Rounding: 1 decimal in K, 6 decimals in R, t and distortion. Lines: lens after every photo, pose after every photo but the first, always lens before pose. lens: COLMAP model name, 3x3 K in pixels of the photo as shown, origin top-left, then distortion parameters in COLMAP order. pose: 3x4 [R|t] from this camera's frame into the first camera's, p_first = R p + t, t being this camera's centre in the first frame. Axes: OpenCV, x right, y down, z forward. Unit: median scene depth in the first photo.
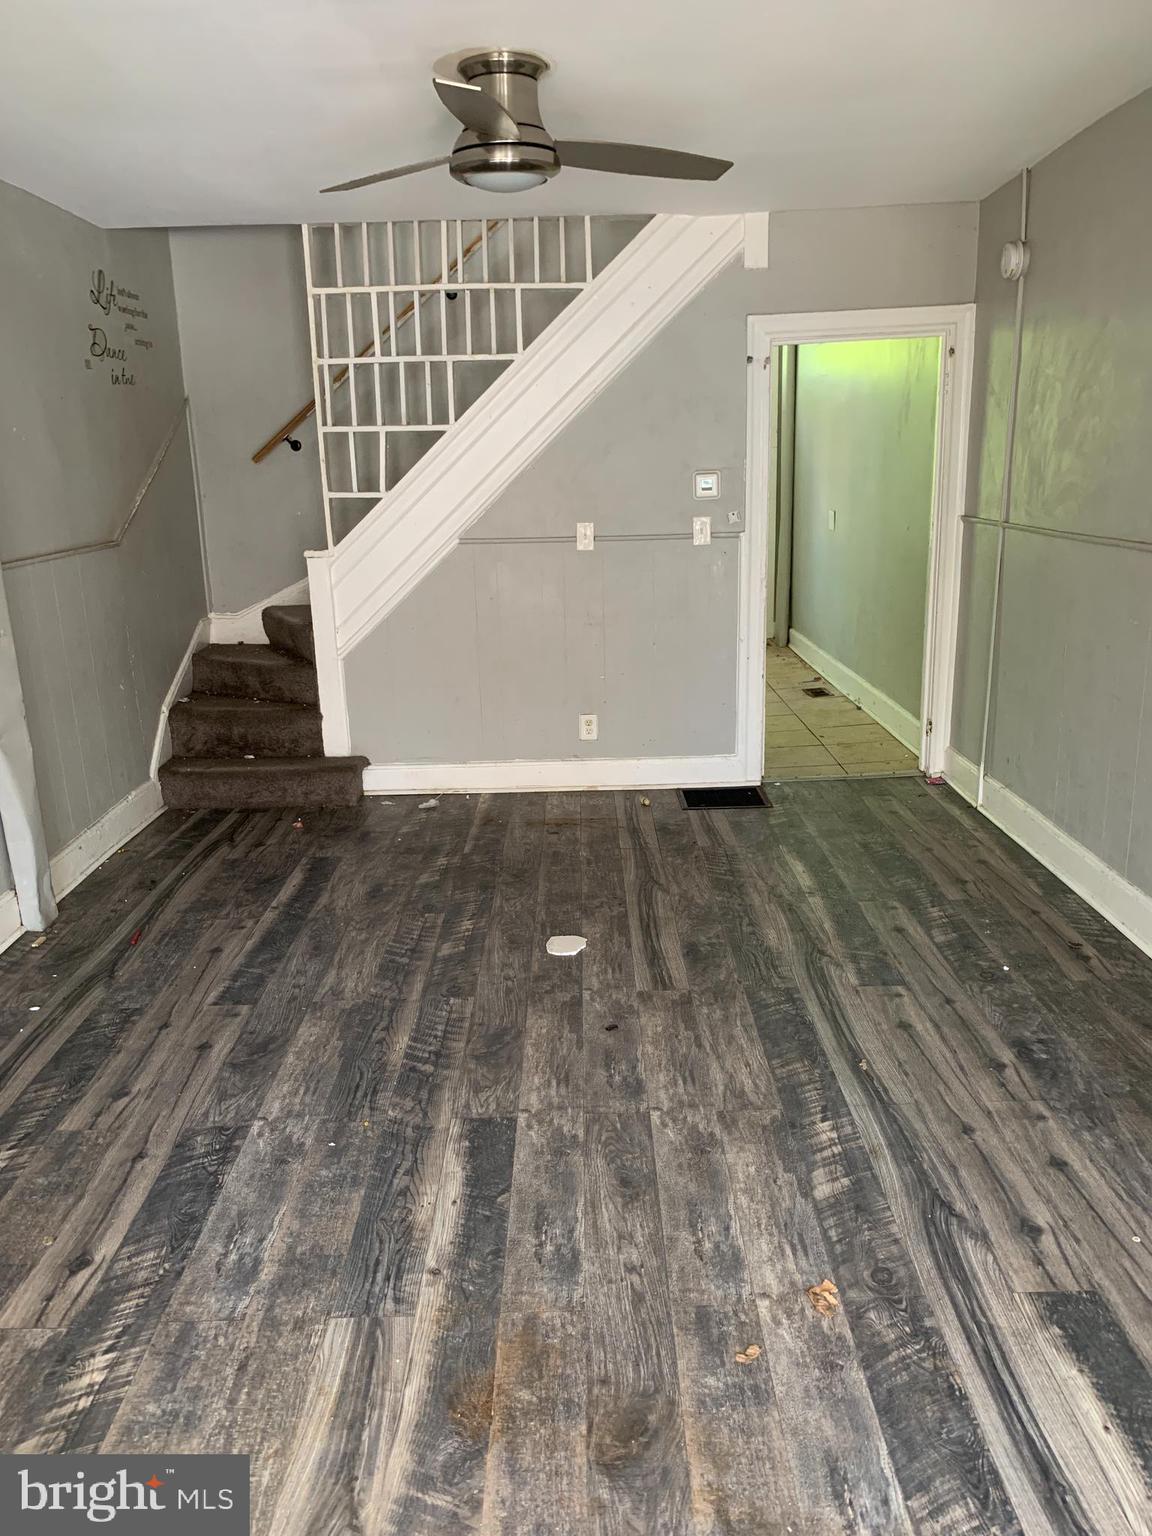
lens RADIAL K [[1165.6, 0, 576.0], [0, 1165.6, 768.0], [0, 0, 1]] dist [0.041171, -0.077923]
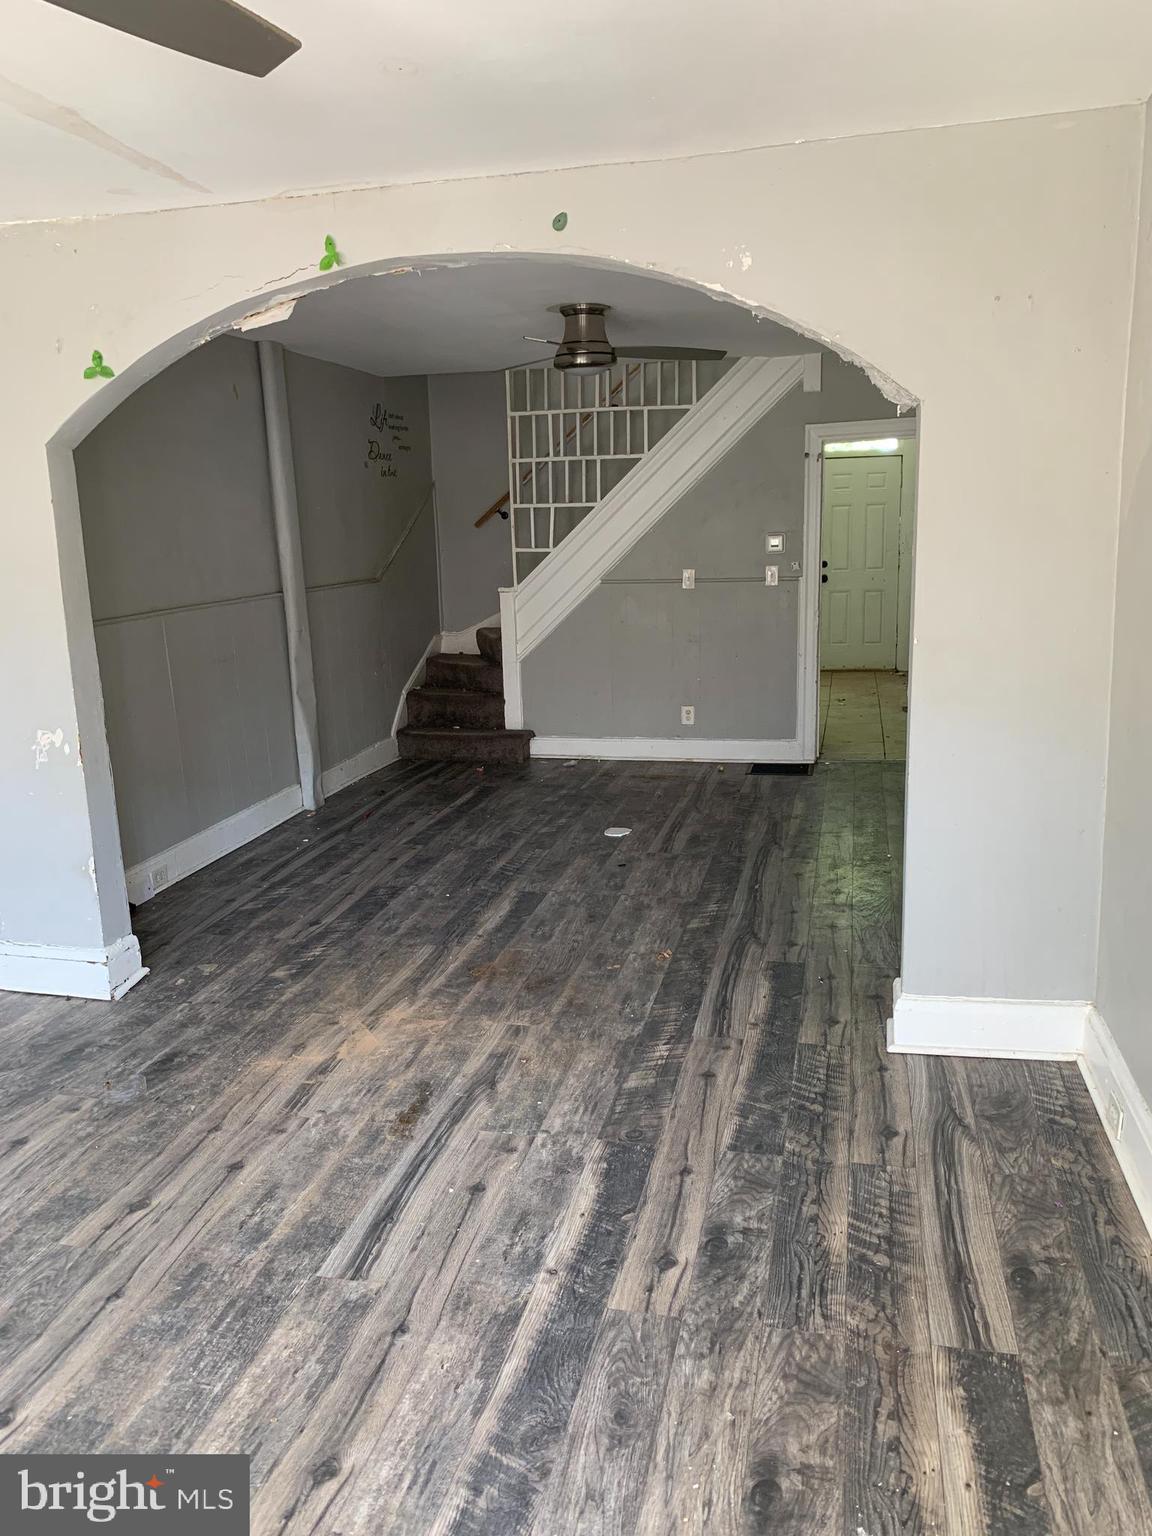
lens RADIAL K [[1161.3, 0, 573.3], [0, 1161.3, 750.4], [0, 0, 1]] dist [0.138180, -0.002177]
pose [[0.972766, 0.045229, -0.227333, 0.228565], [-0.058658, 0.996888, -0.052665, 0.102607], [0.224243, 0.064566, 0.972392, -0.444495]]
